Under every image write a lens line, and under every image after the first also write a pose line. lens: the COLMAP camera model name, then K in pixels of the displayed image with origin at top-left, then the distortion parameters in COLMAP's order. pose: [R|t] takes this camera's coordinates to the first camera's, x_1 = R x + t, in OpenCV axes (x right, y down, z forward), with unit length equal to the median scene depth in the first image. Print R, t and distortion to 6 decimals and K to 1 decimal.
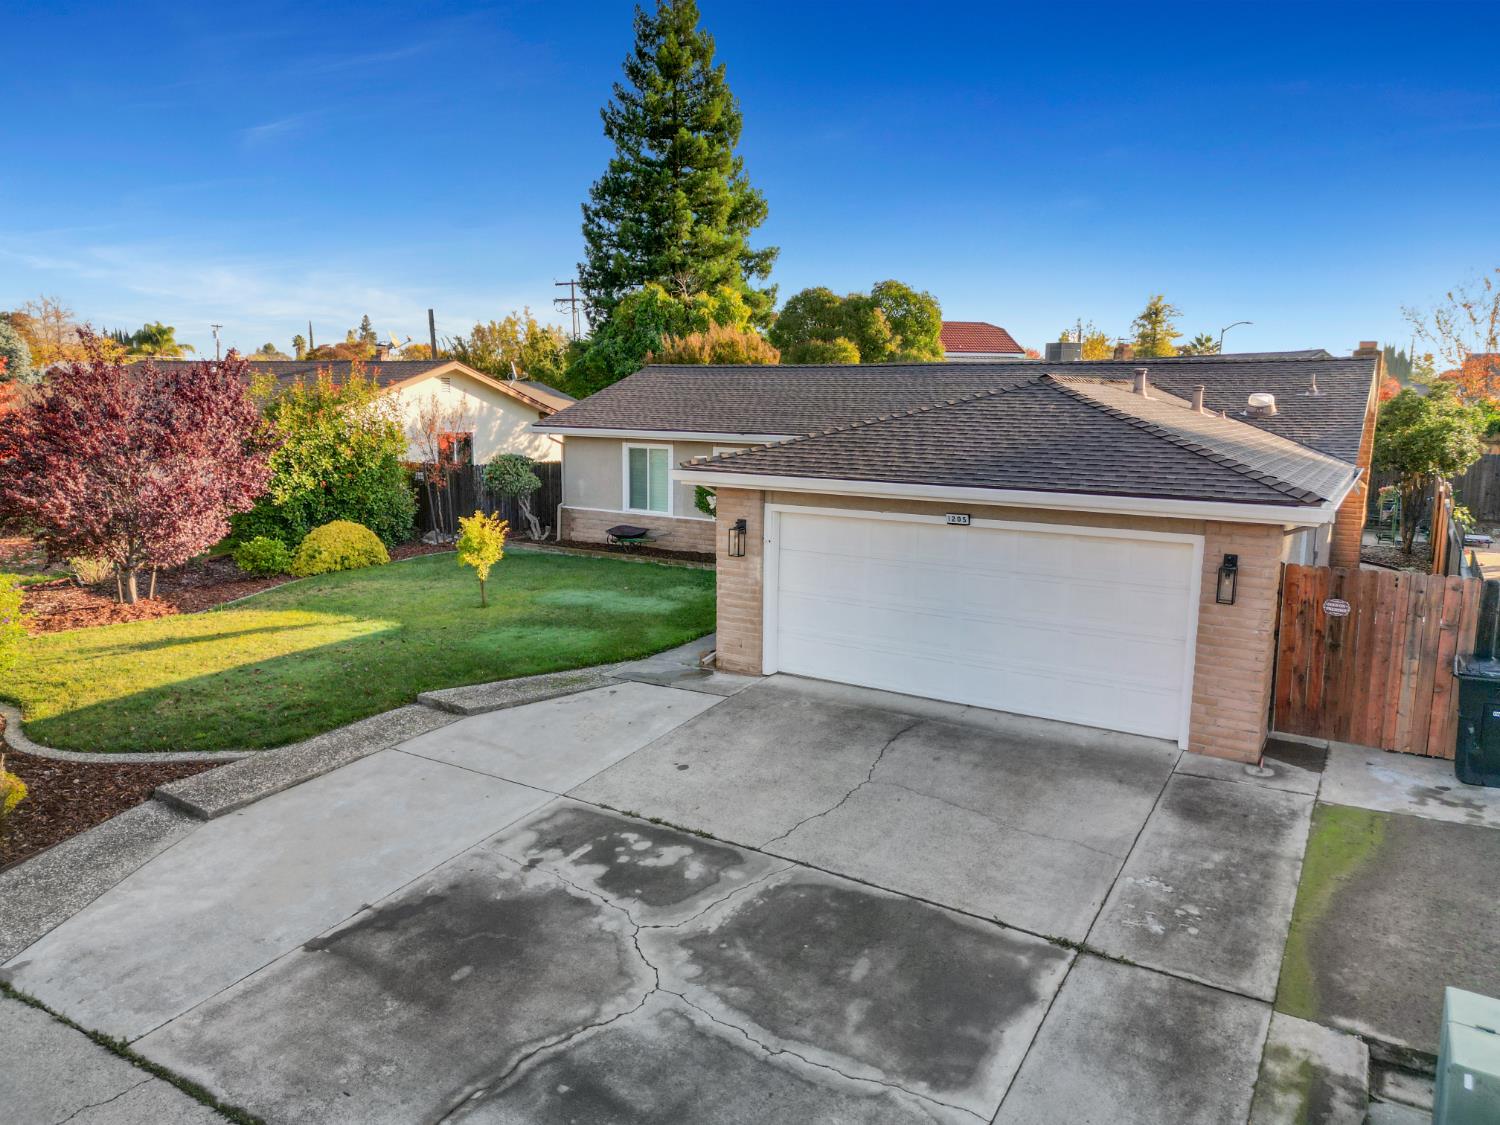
lens RADIAL K [[1045.1, 0, 750.0], [0, 1045.1, 562.5], [0, 0, 1]] dist [0.082100, -0.081476]
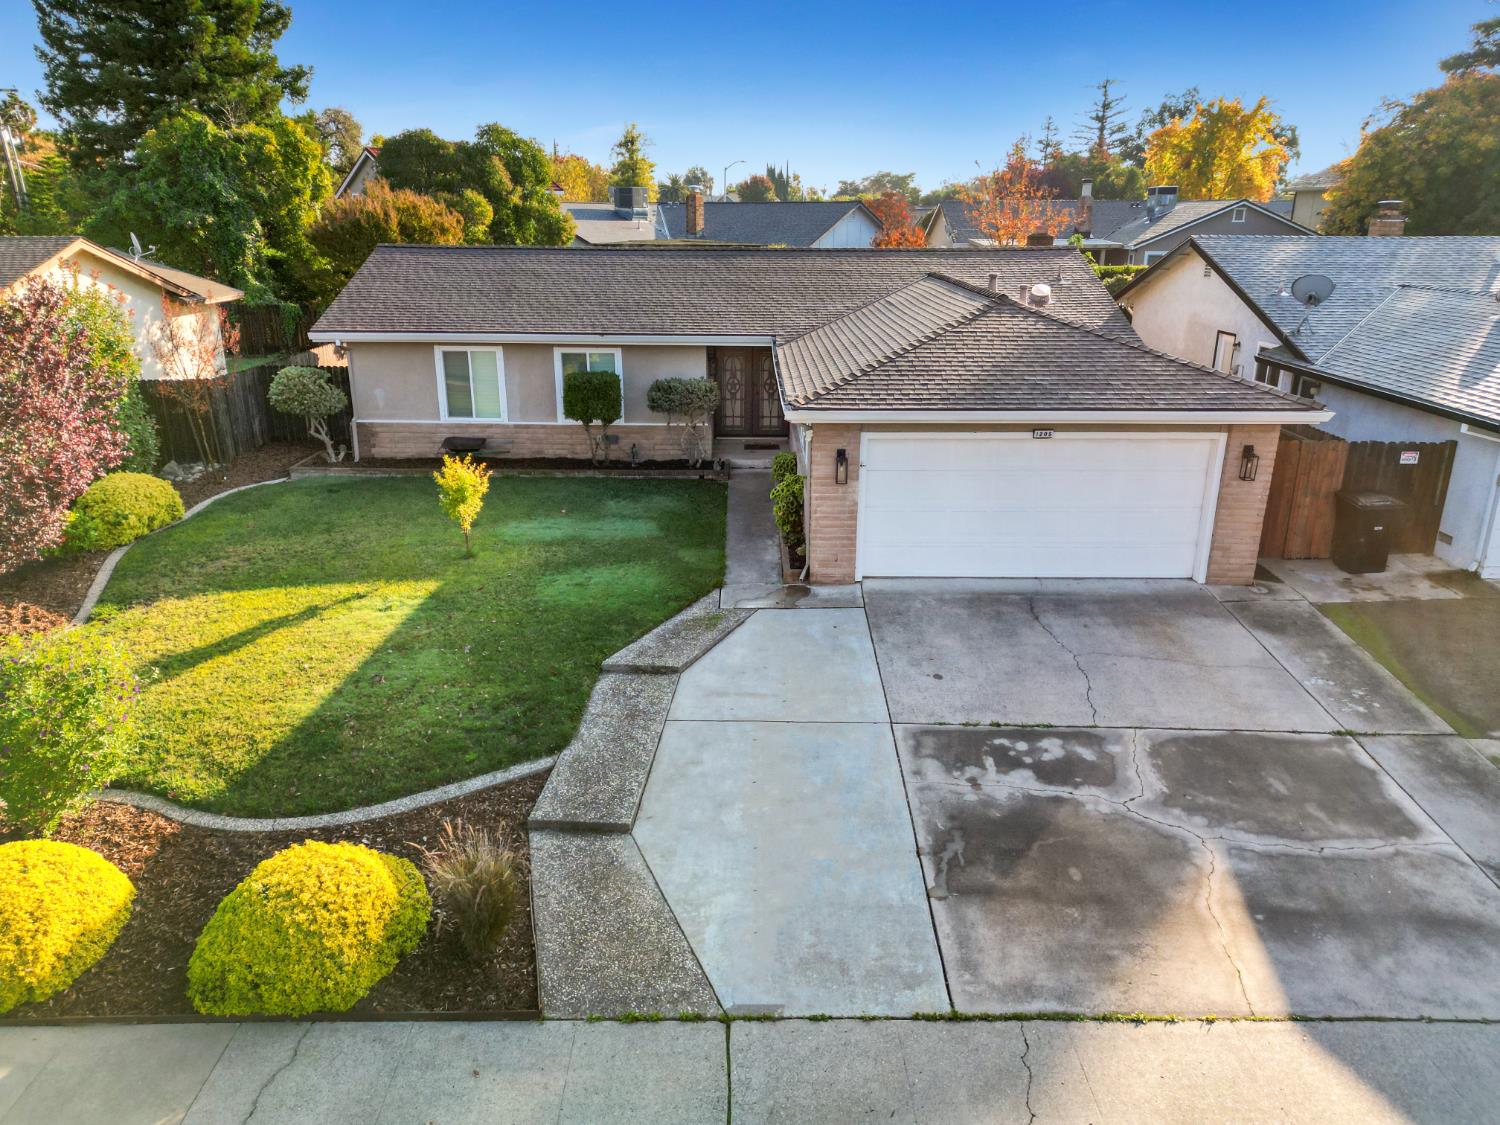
lens RADIAL K [[1045.1, 0, 750.0], [0, 1045.1, 562.5], [0, 0, 1]] dist [0.082100, -0.081476]
pose [[0.852491, -0.174080, 0.492906, -0.823797], [0.088459, 0.977364, 0.192184, -0.182043], [-0.515204, -0.120233, 0.848592, 0.117178]]
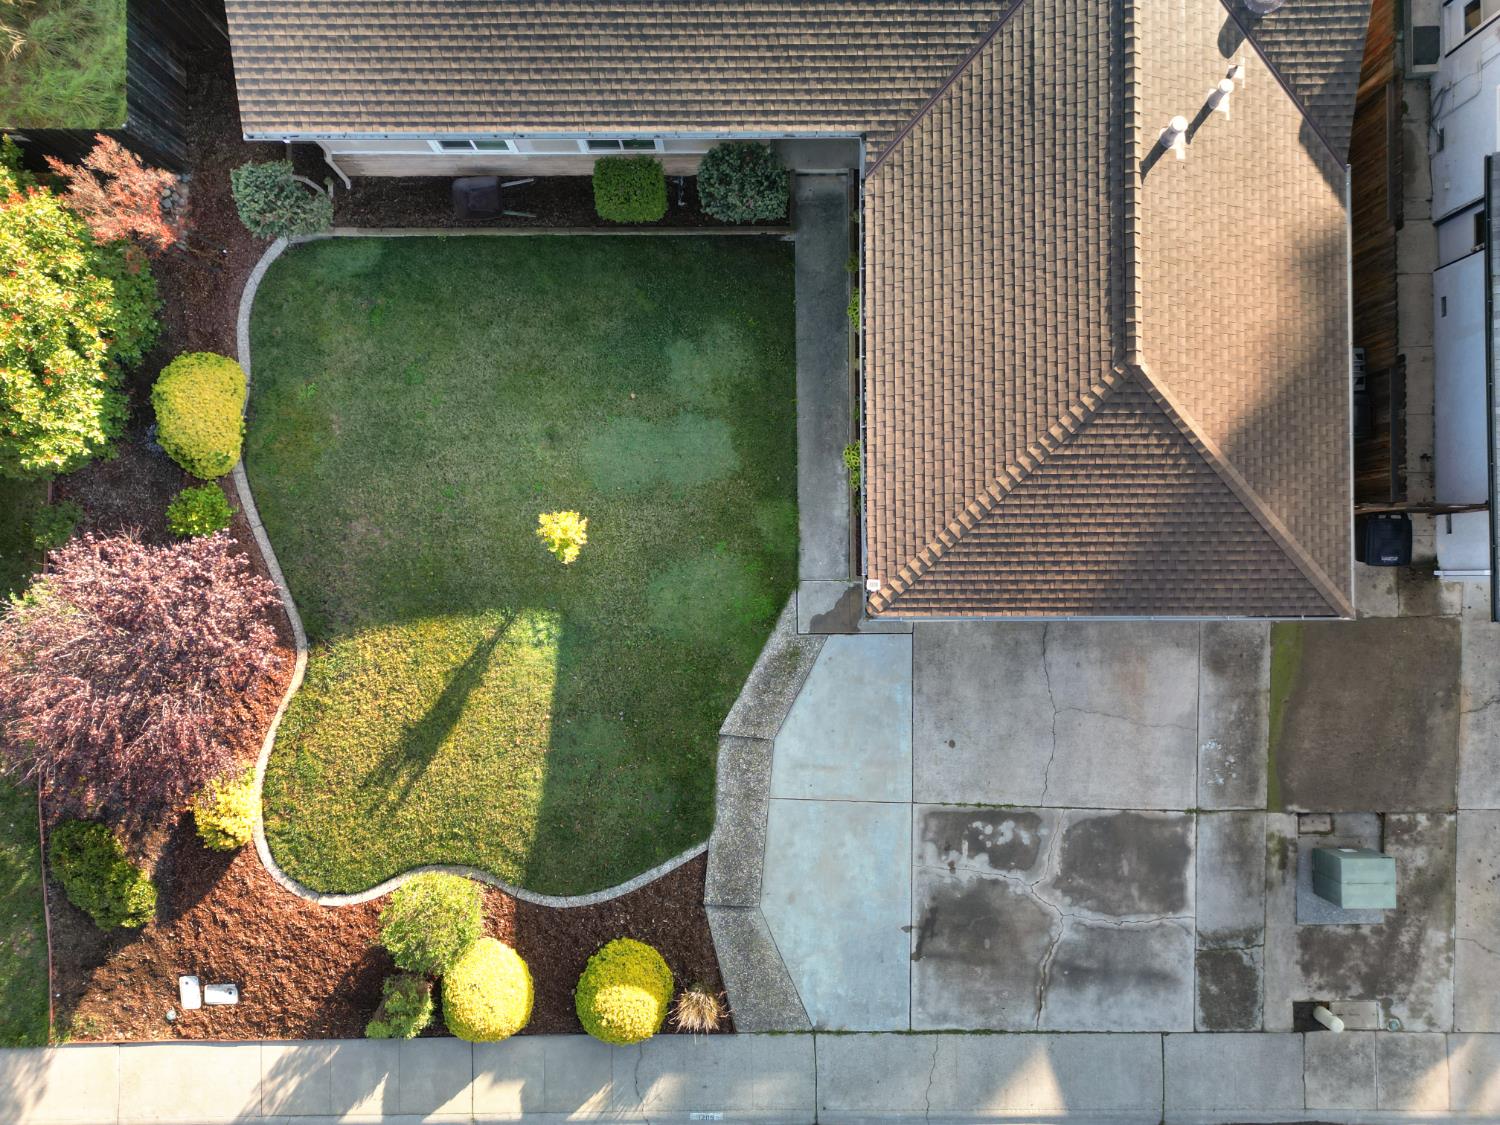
lens RADIAL K [[1031.1, 0, 750.0], [0, 1031.1, 562.5], [0, 0, 1]] dist [0.100795, -0.128123]
pose [[0.849044, -0.528286, -0.006192, -0.181193], [0.094945, 0.141042, 0.985440, -1.593453], [-0.519720, -0.837270, 0.169909, 1.151948]]
